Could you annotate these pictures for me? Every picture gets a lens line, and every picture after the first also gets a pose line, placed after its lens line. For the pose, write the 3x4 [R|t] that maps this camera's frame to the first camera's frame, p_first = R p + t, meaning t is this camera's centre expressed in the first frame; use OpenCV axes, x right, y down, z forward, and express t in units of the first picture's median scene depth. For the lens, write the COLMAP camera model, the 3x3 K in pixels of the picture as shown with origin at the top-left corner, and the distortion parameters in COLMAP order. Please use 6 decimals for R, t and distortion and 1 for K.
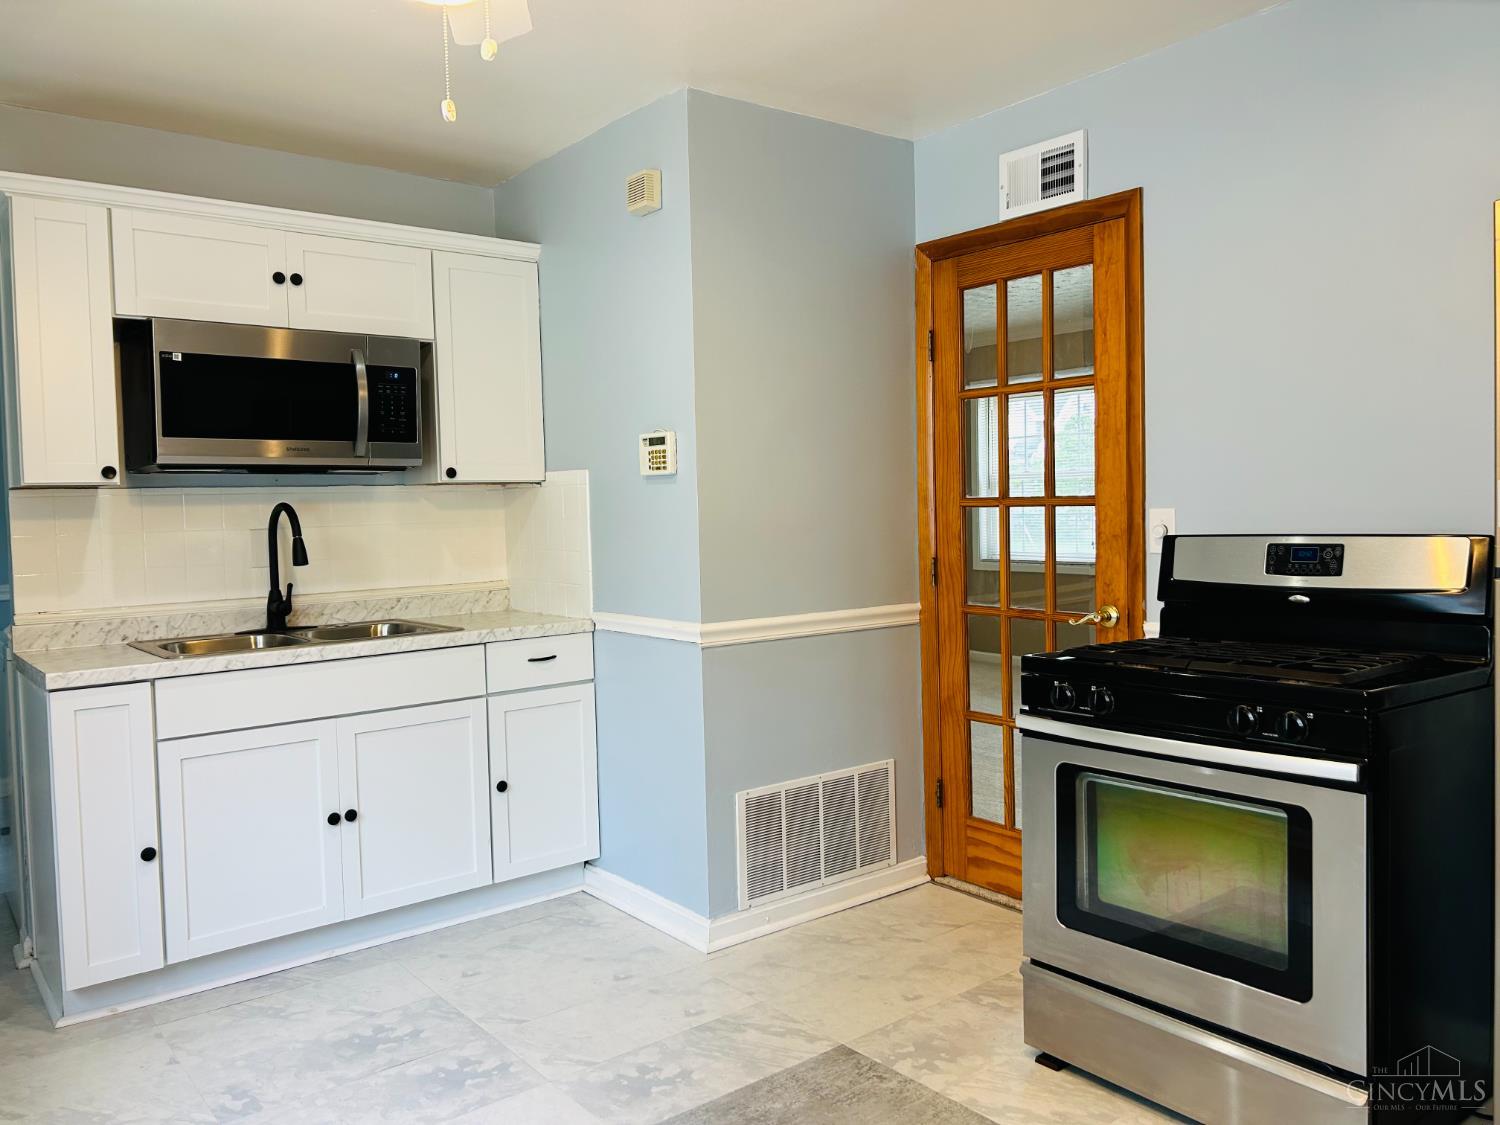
lens RADIAL K [[1132.2, 0, 751.7], [0, 1132.2, 555.4], [0, 0, 1]] dist [0.016965, -0.016856]
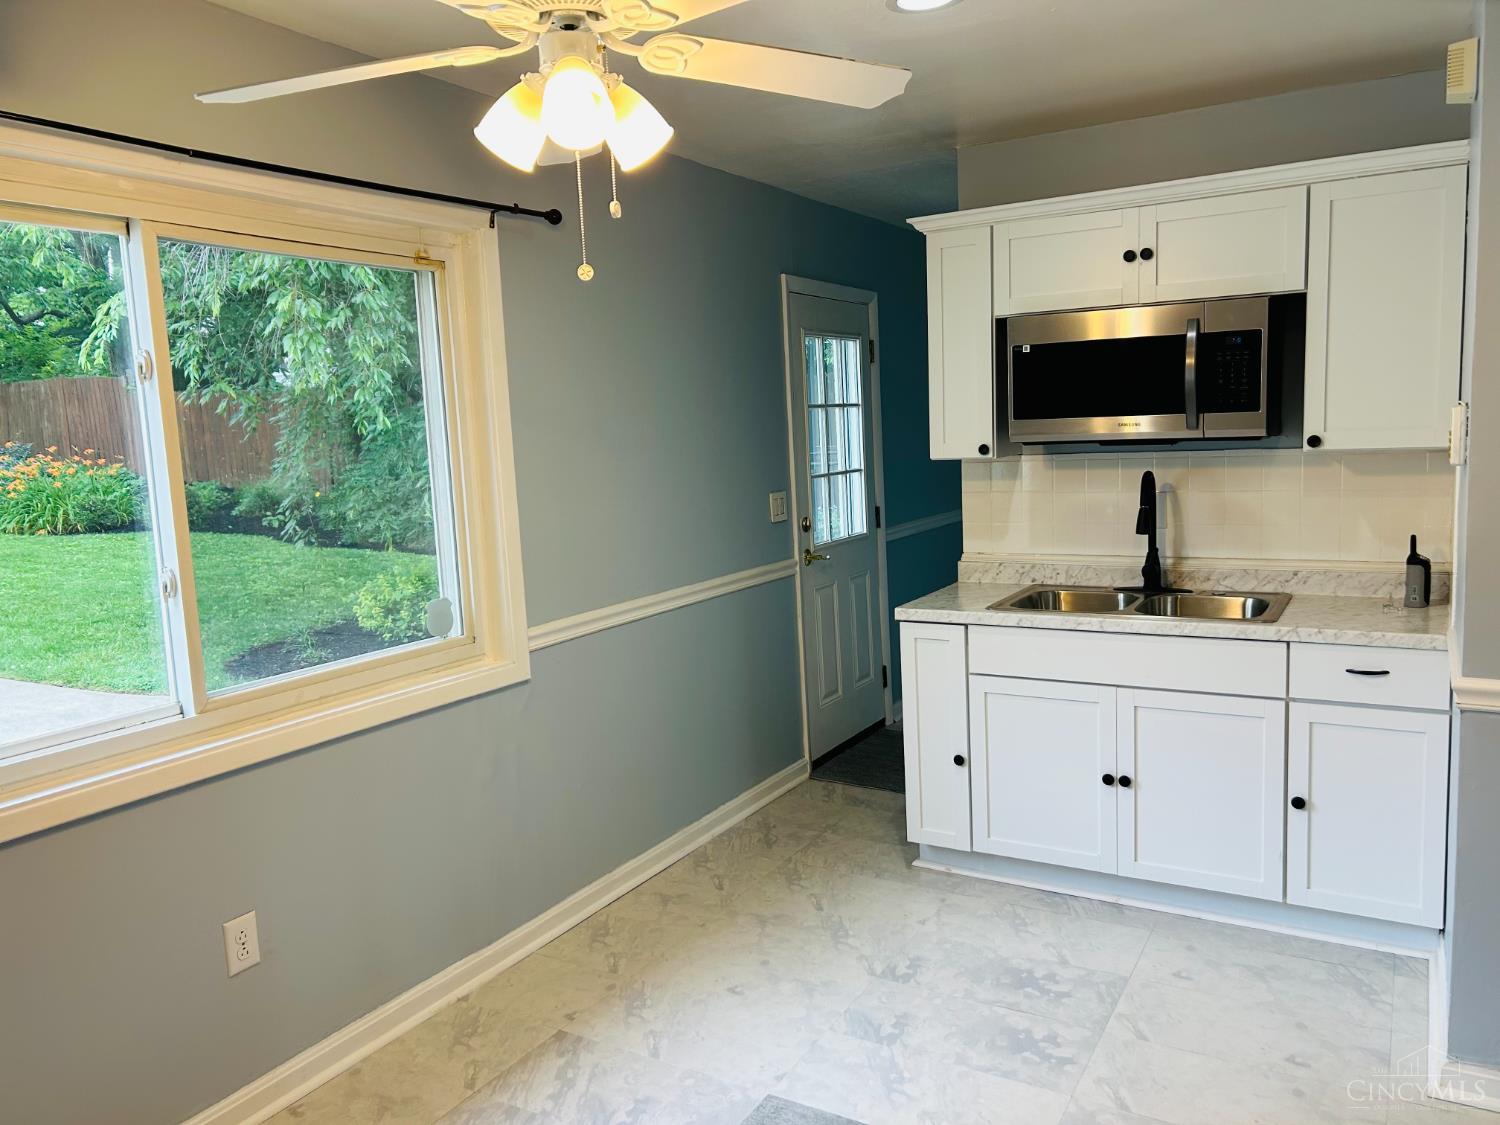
lens RADIAL K [[1132.2, 0, 751.0], [0, 1132.2, 564.5], [0, 0, 1]] dist [0.016965, -0.016856]
pose [[0.352775, 0.128506, -0.926842, 0.487535], [-0.009012, 0.990945, 0.133964, -0.109981], [0.935665, -0.038906, 0.350739, 0.330710]]
